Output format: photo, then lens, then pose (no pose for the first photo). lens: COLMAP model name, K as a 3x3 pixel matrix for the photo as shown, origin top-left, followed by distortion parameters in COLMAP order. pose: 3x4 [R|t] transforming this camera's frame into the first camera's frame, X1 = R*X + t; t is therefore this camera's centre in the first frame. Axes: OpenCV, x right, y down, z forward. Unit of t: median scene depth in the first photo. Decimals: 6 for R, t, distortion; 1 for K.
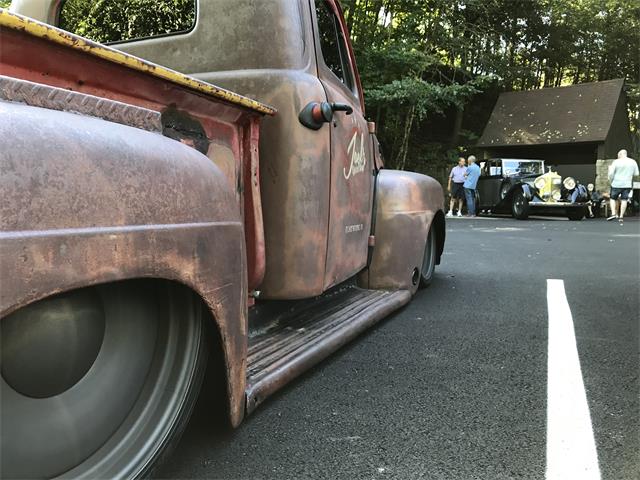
lens RADIAL K [[536.6, 0, 320.0], [0, 536.6, 240.0], [0, 0, 1]] dist [0.011263, -0.009659]
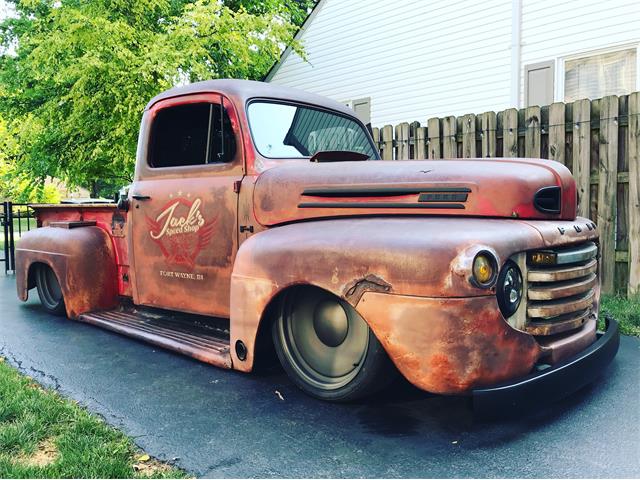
lens RADIAL K [[536.6, 0, 320.0], [0, 536.6, 240.0], [0, 0, 1]] dist [0.011263, -0.009659]
pose [[-0.353623, 0.059616, -0.933486, 1.578144], [-0.051953, 0.995175, 0.083236, -0.318216], [0.933944, 0.077931, -0.348819, 2.401078]]
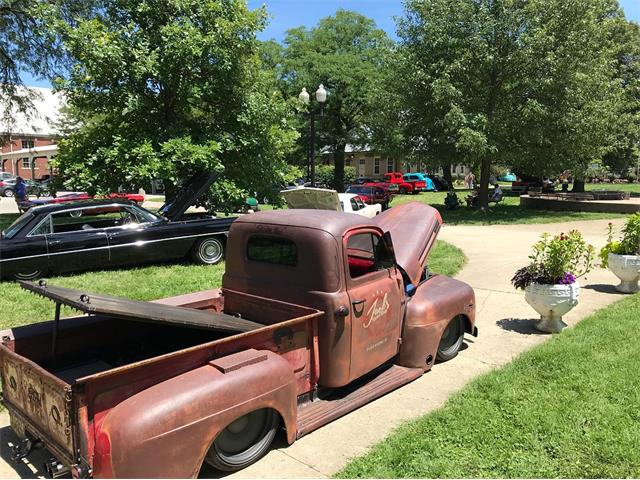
lens RADIAL K [[536.6, 0, 320.0], [0, 536.6, 240.0], [0, 0, 1]] dist [0.011263, -0.009659]
pose [[0.942372, 0.038757, -0.332316, 0.700281], [-0.020904, 0.998148, 0.057132, -0.713667], [0.333914, -0.046893, 0.941436, -1.294452]]
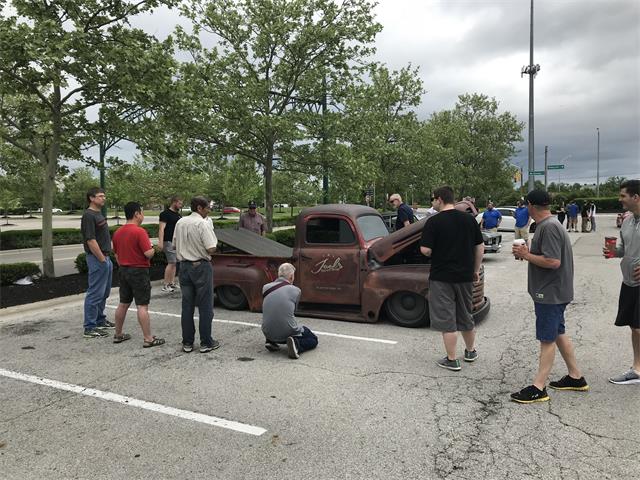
lens RADIAL K [[536.6, 0, 320.0], [0, 536.6, 240.0], [0, 0, 1]] dist [0.011263, -0.009659]
pose [[-0.114139, 0.068858, -0.991076, 4.359567], [-0.047447, 0.996079, 0.074670, -0.739031], [0.992331, 0.055546, -0.110424, 1.746127]]
